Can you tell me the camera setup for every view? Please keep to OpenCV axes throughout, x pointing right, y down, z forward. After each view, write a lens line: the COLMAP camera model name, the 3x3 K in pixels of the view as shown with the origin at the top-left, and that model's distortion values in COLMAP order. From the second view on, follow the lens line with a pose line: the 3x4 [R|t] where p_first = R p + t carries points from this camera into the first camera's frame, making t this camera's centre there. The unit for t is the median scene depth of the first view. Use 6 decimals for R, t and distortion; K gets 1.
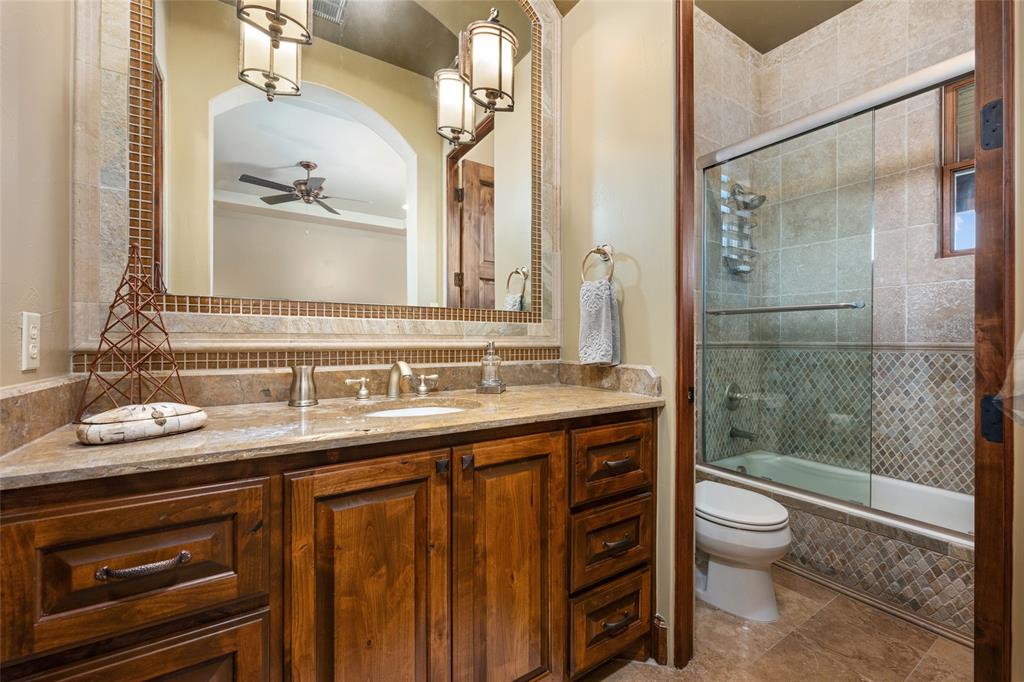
lens RADIAL K [[424.4, 0, 514.2], [0, 424.4, 341.9], [0, 0, 1]] dist [-0.001057, -0.000027]
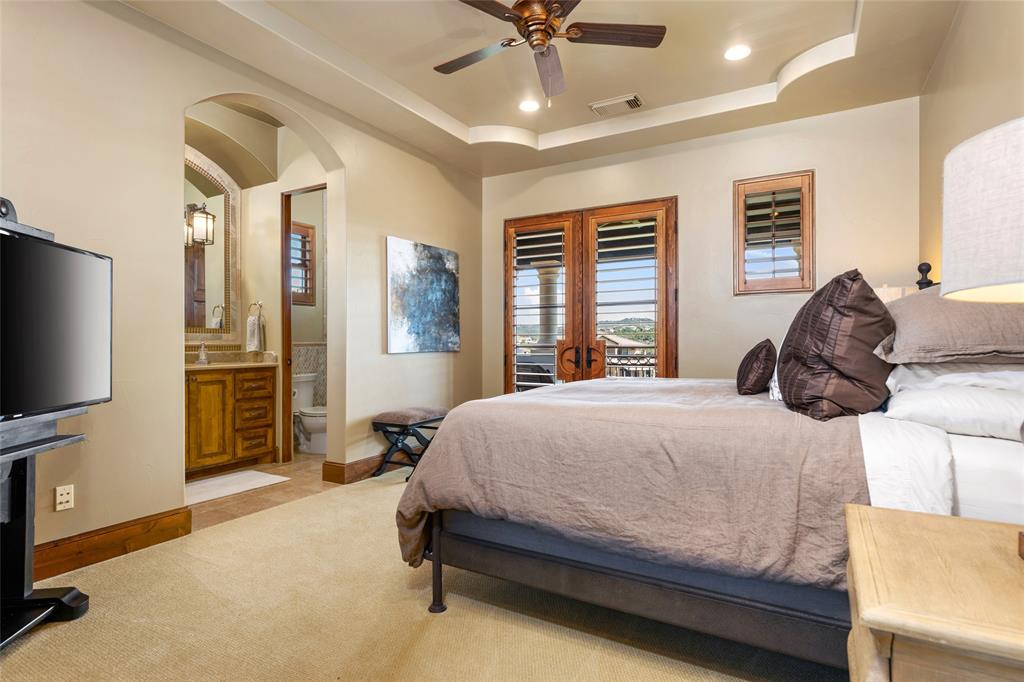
lens RADIAL K [[541.8, 0, 509.3], [0, 541.8, 338.0], [0, 0, 1]] dist [0.022373, 0.000415]
pose [[0.897178, -0.003381, 0.441657, 0.149533], [0.004217, 0.999991, -0.000911, -0.018868], [-0.441649, 0.002680, 0.897184, -2.781898]]
